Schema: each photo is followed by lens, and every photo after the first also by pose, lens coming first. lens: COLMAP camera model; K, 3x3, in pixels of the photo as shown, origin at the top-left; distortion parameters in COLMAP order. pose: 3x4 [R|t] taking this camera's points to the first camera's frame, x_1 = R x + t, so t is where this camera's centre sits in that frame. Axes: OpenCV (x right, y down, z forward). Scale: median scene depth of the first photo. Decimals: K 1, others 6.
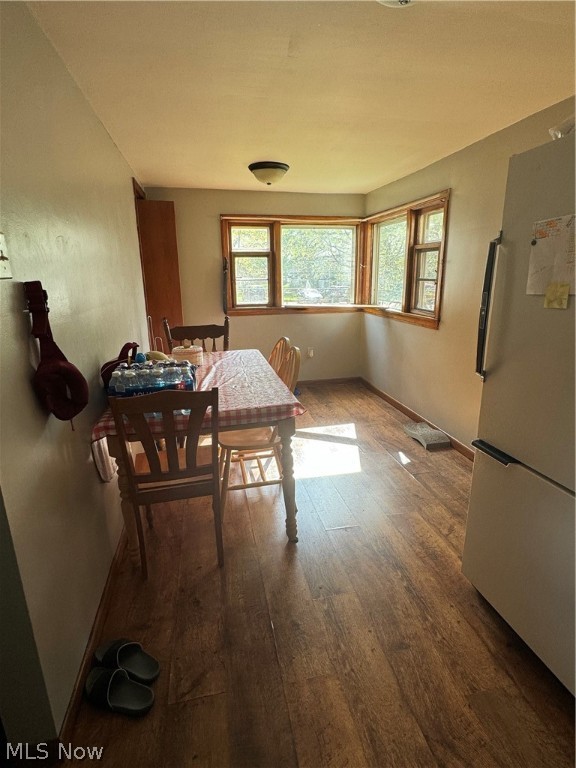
lens RADIAL K [[399.0, 0, 288.0], [0, 399.0, 384.0], [0, 0, 1]] dist [-0.005123, -0.000354]
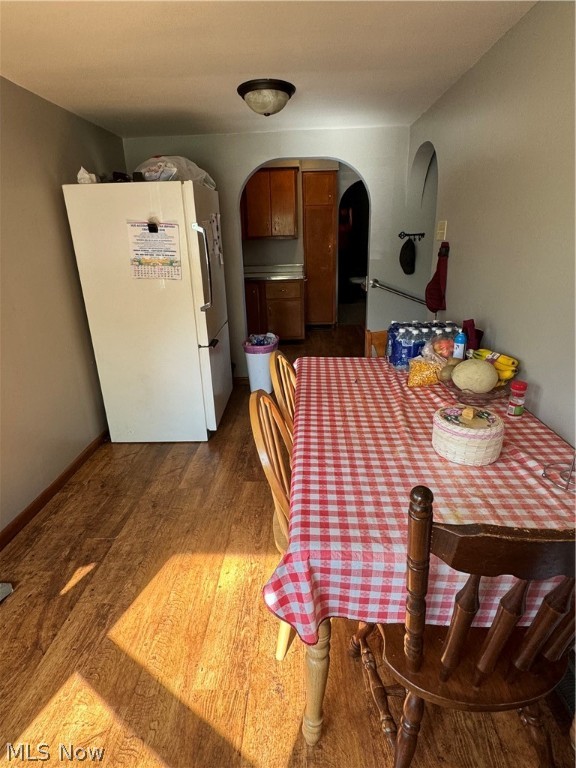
lens RADIAL K [[418.6, 0, 288.0], [0, 418.6, 384.0], [0, 0, 1]] dist [0.000204, 0.000015]
pose [[-0.971036, -0.065886, 0.229669, -0.186448], [0.079481, 0.817415, 0.570540, -0.448933], [-0.225326, 0.572269, -0.788502, 1.317902]]
